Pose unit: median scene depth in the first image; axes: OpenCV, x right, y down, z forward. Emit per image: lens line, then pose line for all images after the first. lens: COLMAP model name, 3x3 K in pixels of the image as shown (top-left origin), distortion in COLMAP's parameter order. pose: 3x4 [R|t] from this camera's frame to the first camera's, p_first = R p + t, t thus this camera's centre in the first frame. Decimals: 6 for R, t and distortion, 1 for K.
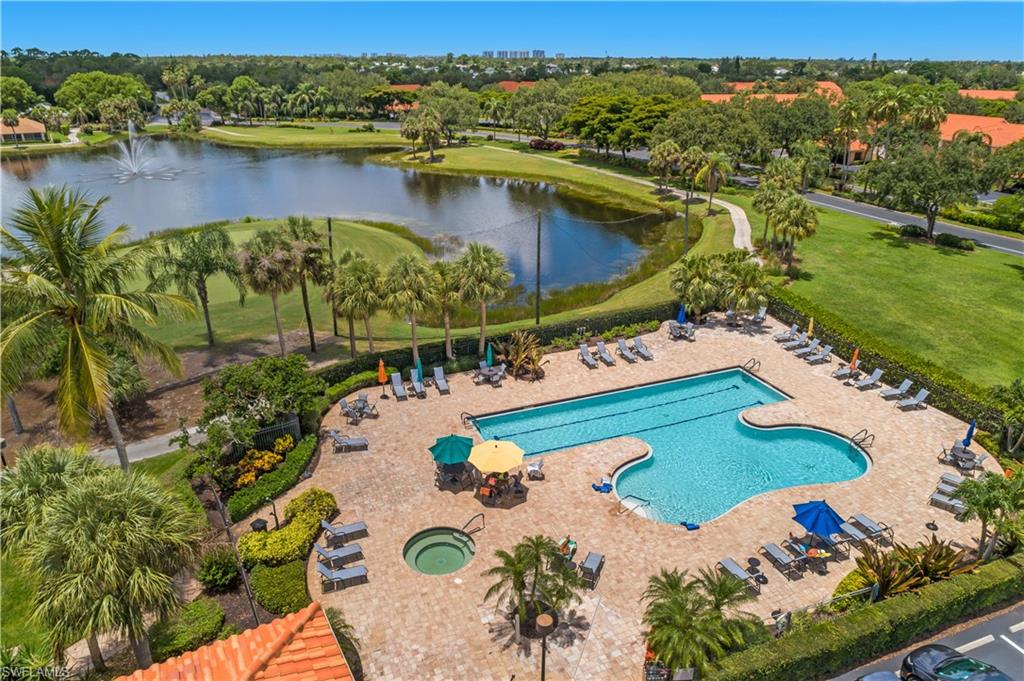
lens RADIAL K [[677.7, 0, 513.9], [0, 677.7, 339.8], [0, 0, 1]] dist [-0.010499, 0.000898]
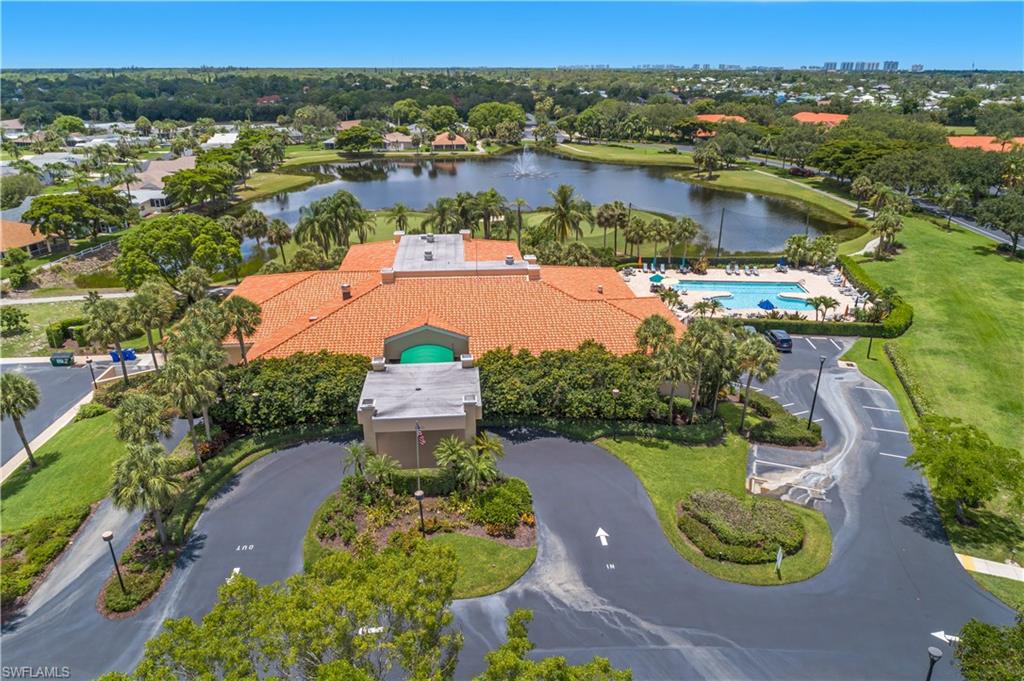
lens RADIAL K [[677.7, 0, 513.0], [0, 677.7, 341.9], [0, 0, 1]] dist [-0.010499, 0.000898]
pose [[0.901150, 0.160842, -0.402564, 0.123593], [-0.164801, 0.986009, 0.025044, 0.098127], [0.400960, 0.043775, 0.915049, -0.417514]]
